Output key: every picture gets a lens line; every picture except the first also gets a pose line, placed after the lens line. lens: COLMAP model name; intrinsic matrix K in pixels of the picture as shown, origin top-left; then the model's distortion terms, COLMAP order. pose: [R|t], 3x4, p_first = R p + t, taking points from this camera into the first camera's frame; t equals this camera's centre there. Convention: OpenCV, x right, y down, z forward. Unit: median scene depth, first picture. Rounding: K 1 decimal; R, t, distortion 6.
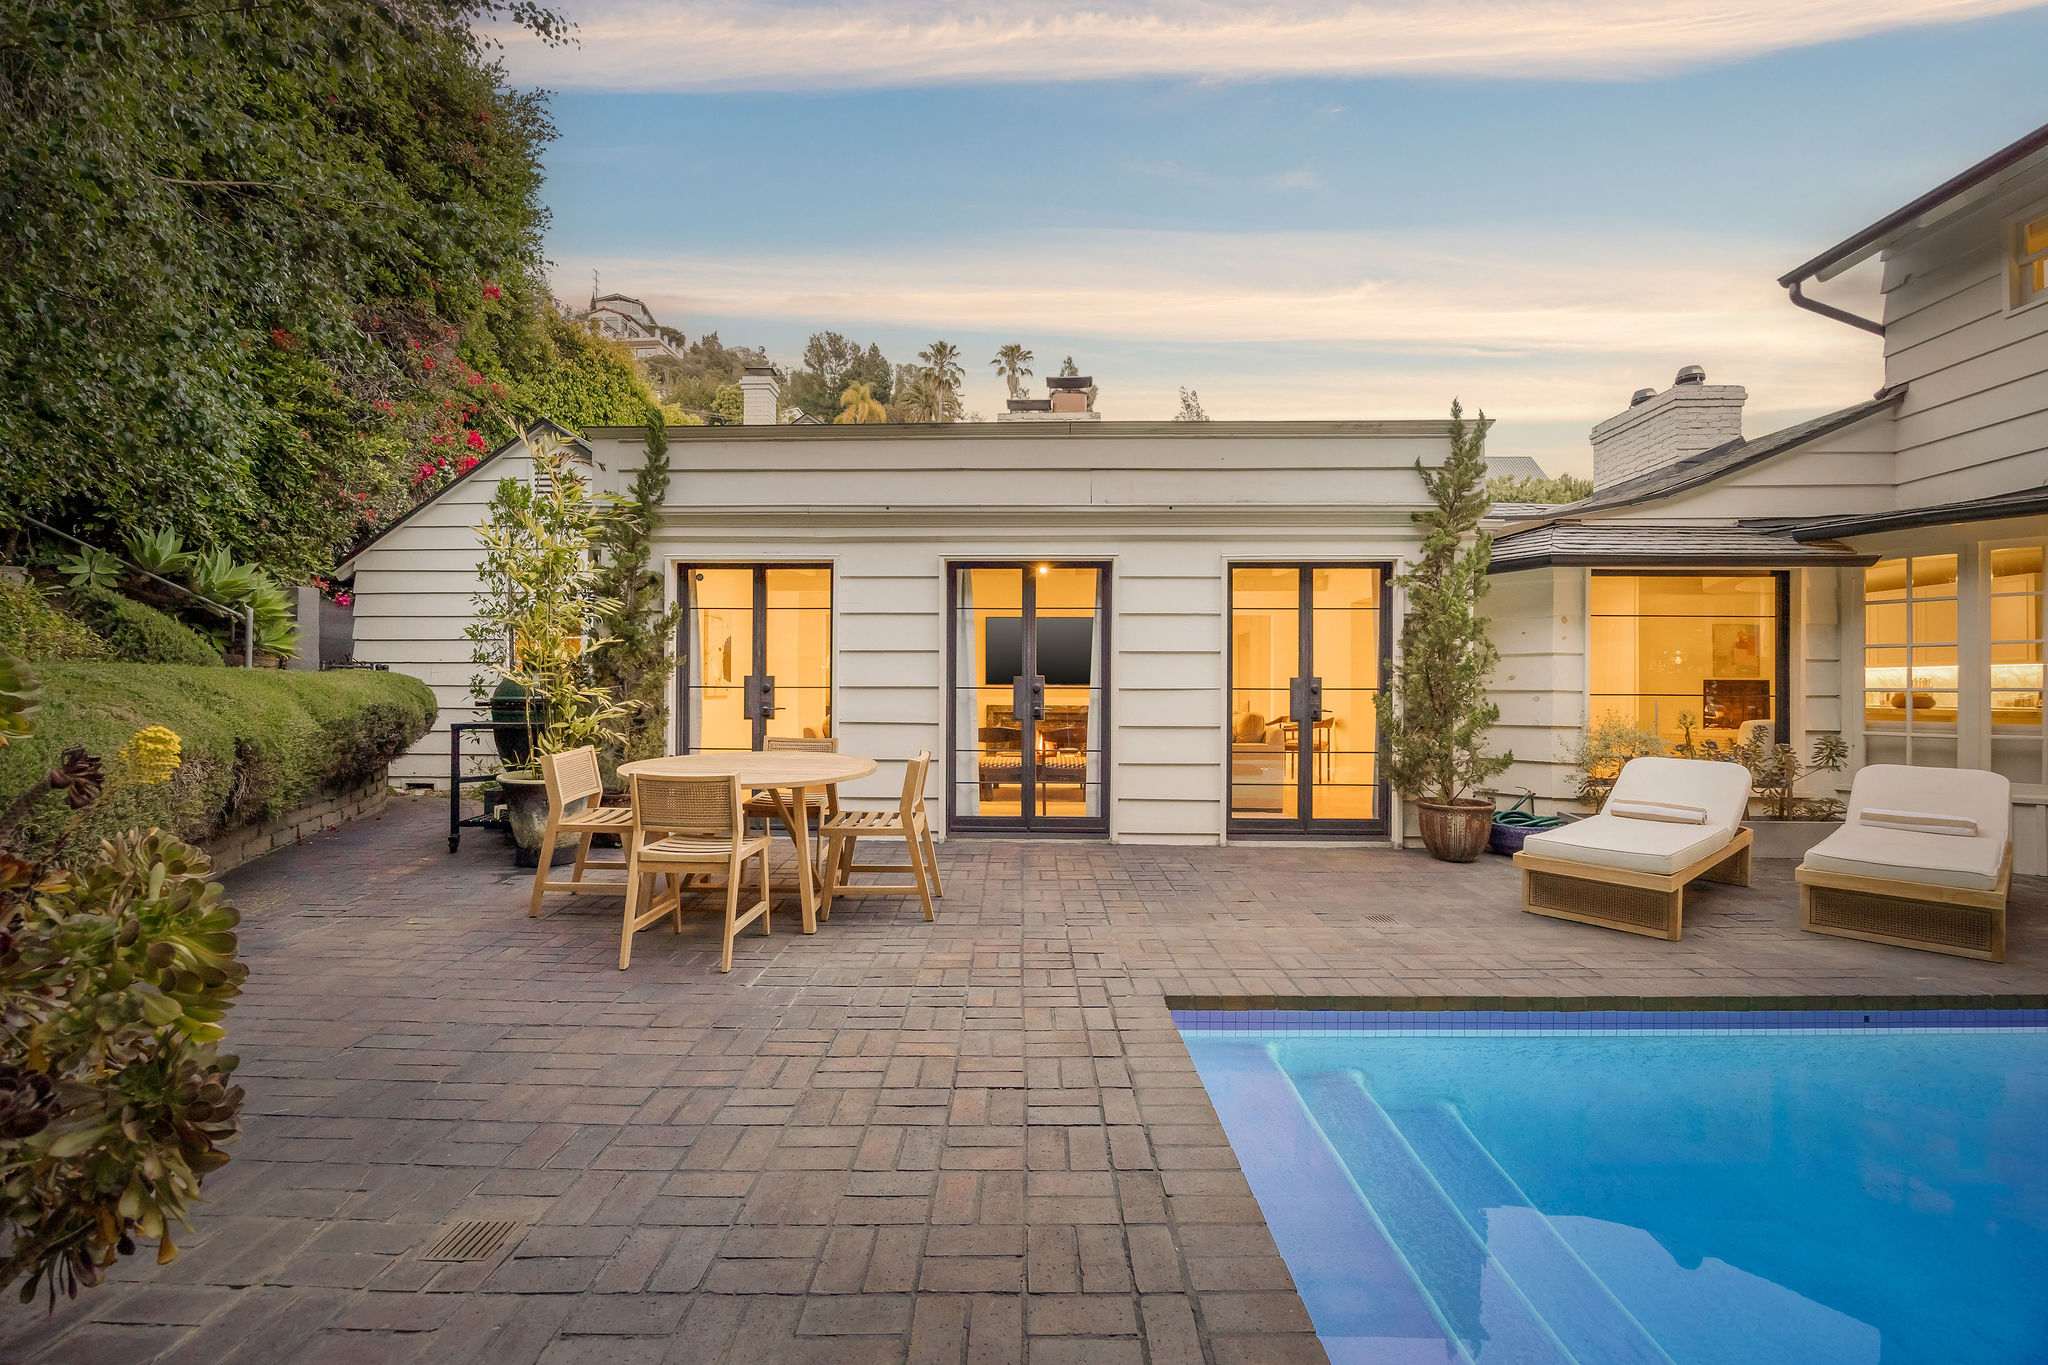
lens RADIAL K [[858.1, 0, 1016.3], [0, 858.1, 684.6], [0, 0, 1]] dist [-0.016315, 0.000283]
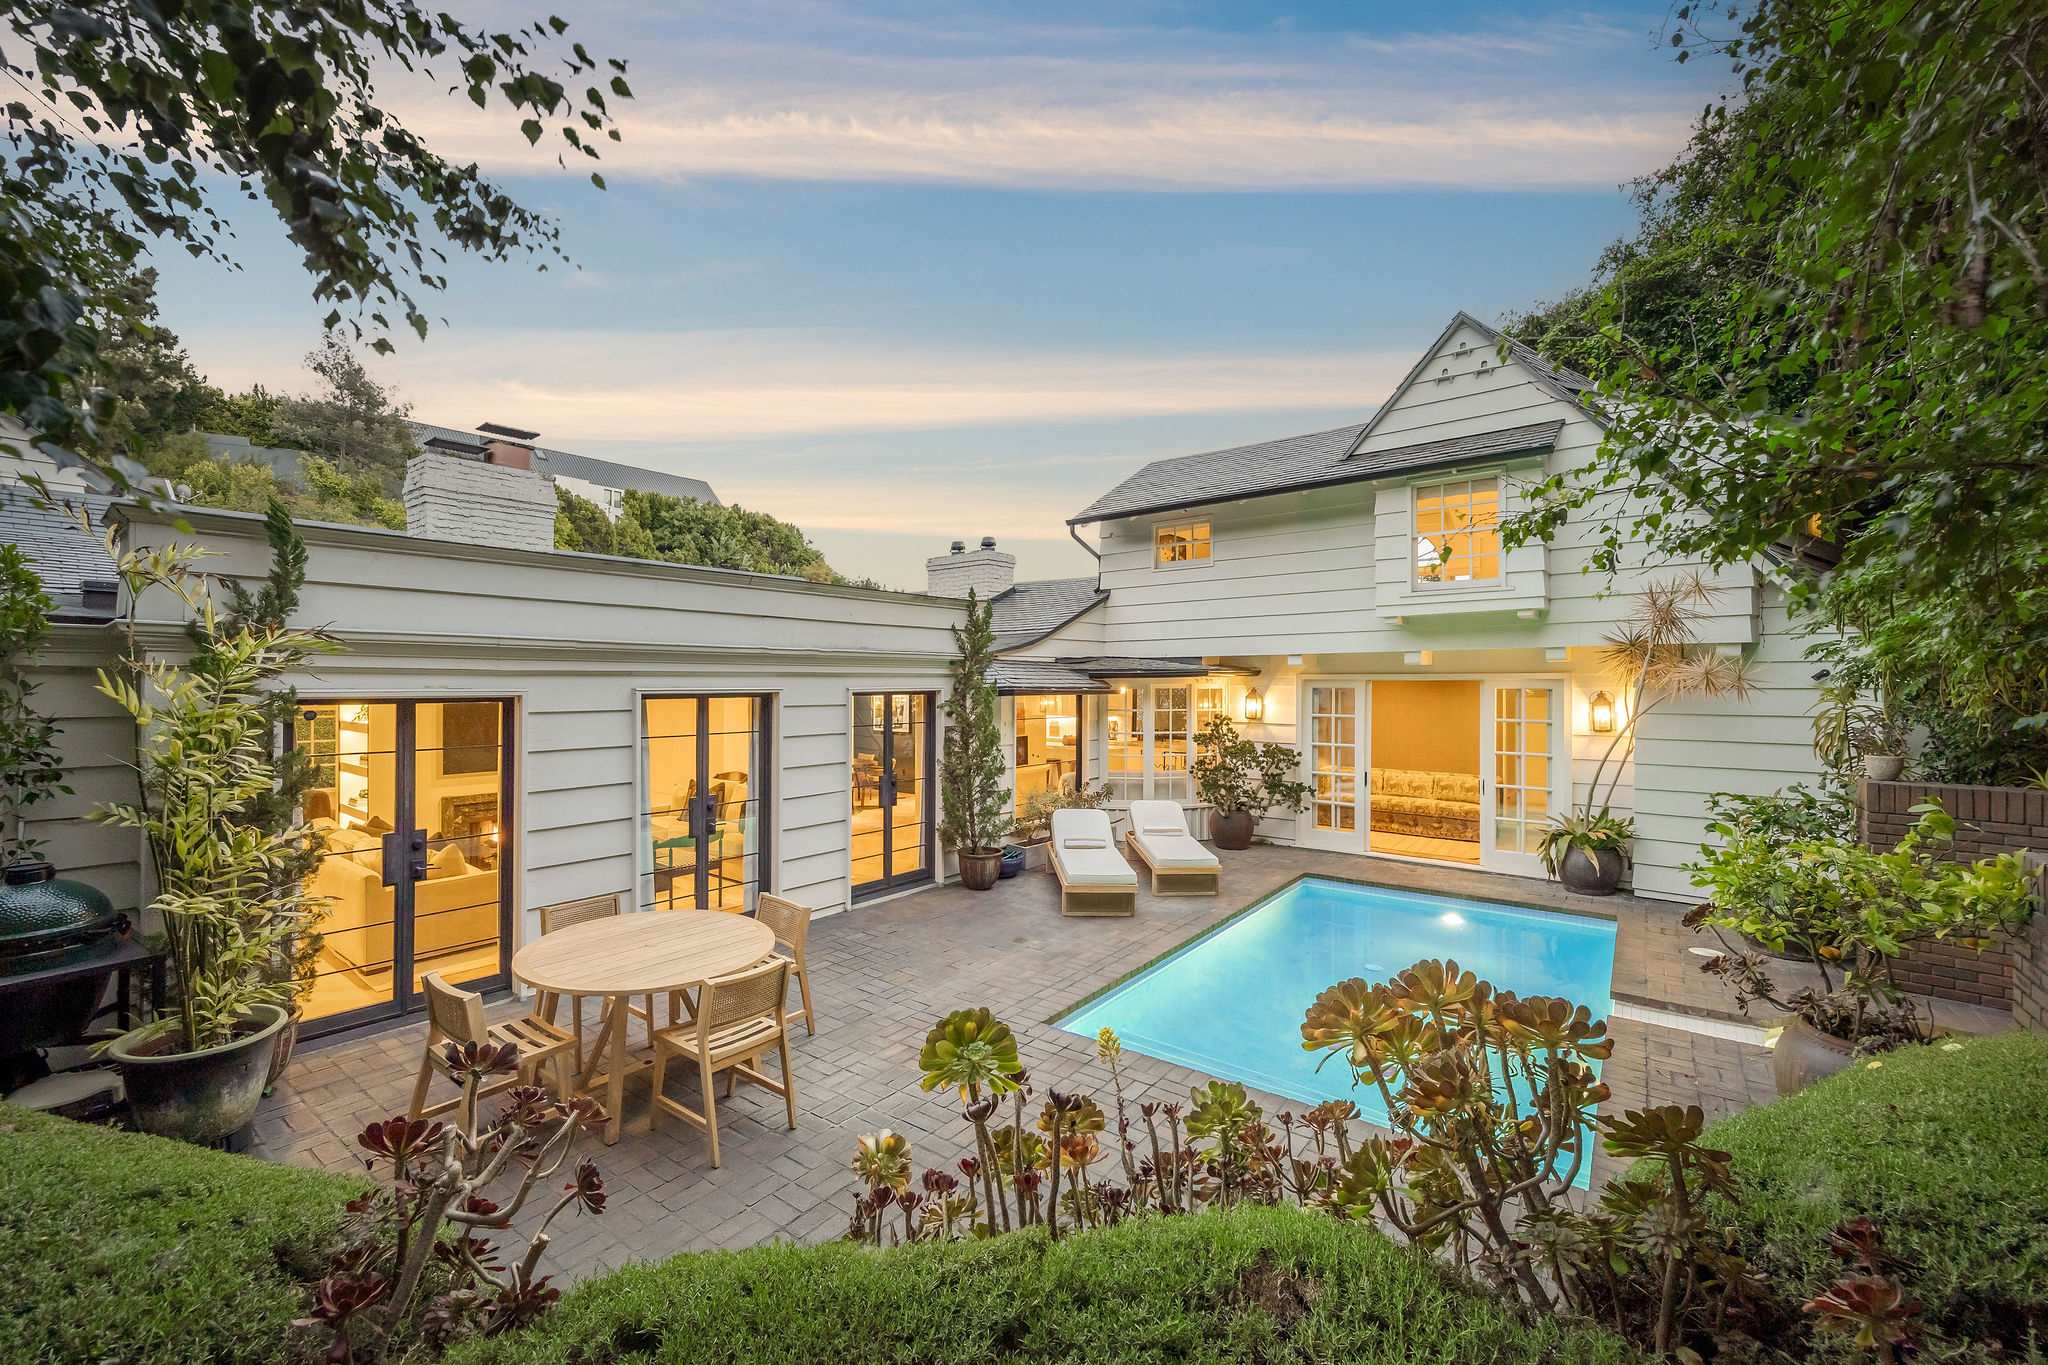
lens RADIAL K [[839.4, 0, 1024.0], [0, 839.4, 682.5], [0, 0, 1]] dist [0.014219, -0.000361]
pose [[0.589777, -0.003040, 0.807560, -0.395881], [-0.005212, 0.999958, 0.007571, -0.106348], [-0.807549, -0.008675, 0.589736, 0.018870]]
